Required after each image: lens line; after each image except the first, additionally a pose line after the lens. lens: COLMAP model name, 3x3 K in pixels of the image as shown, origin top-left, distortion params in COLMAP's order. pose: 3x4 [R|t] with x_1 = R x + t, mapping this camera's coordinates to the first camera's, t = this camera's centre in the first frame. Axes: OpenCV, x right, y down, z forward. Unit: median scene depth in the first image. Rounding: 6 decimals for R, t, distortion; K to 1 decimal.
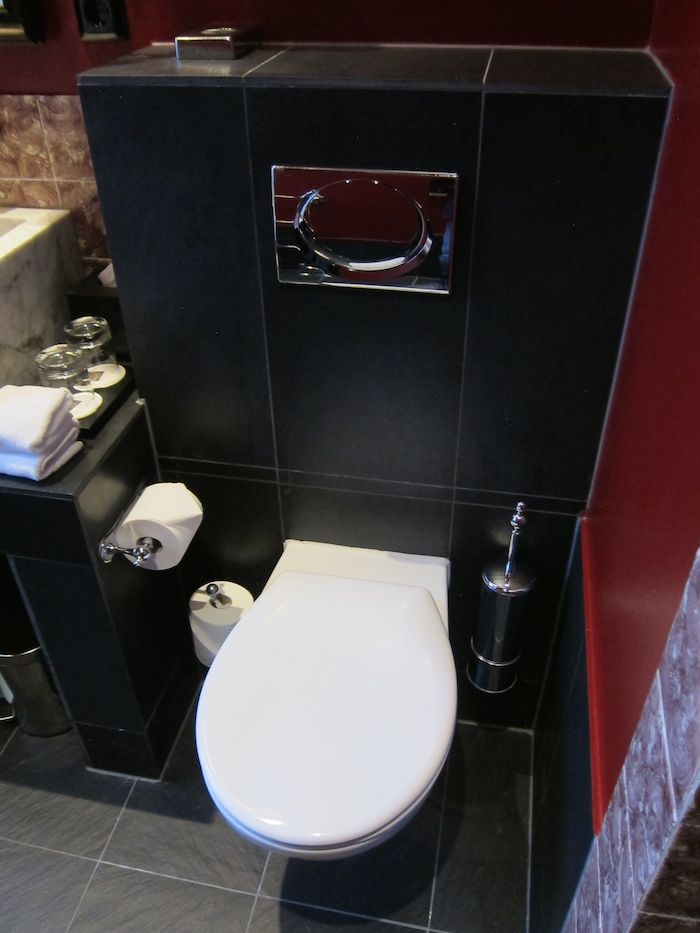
lens RADIAL K [[779.6, 0, 346.4], [0, 779.6, 470.9], [0, 0, 1]] dist [-0.066885, 0.027666]
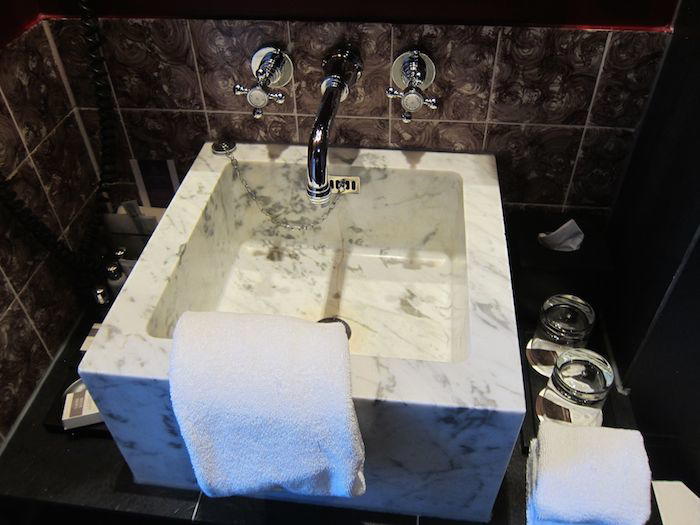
lens RADIAL K [[584.9, 0, 348.3], [0, 584.9, 264.3], [0, 0, 1]] dist [-0.066885, 0.027666]
pose [[0.995993, -0.063506, 0.062971, -0.602511], [0.057156, 0.993546, 0.097976, -0.309686], [-0.068787, -0.093984, 0.993194, 0.390311]]
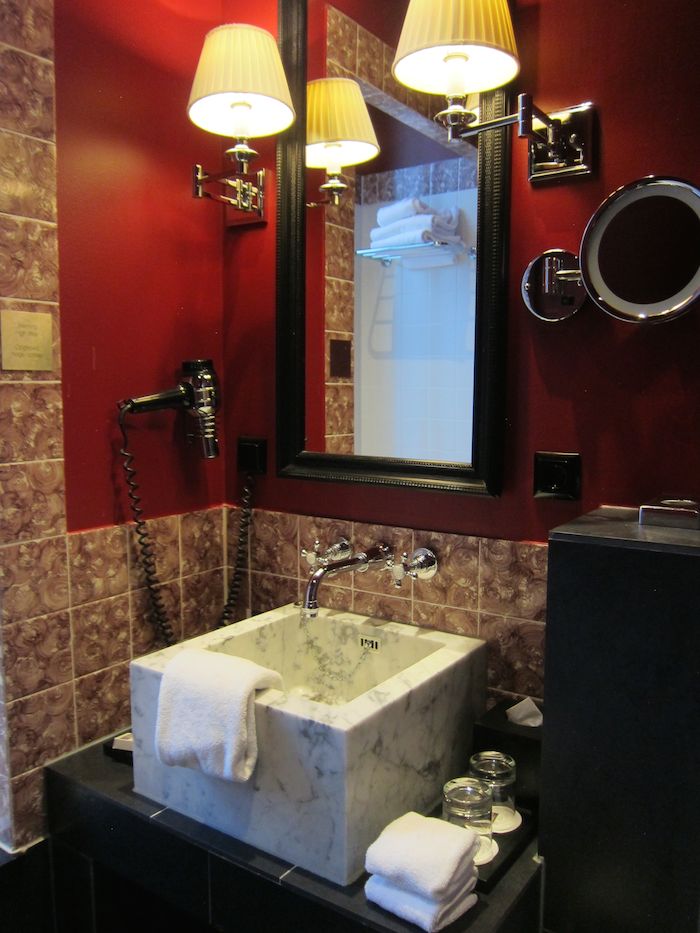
lens RADIAL K [[779.6, 0, 354.3], [0, 779.6, 465.0], [0, 0, 1]] dist [-0.066885, 0.027666]
pose [[0.923959, 0.058016, -0.378066, -0.152779], [-0.243465, 0.851540, -0.464333, -0.015022], [0.295000, 0.521070, 0.800913, -0.008993]]
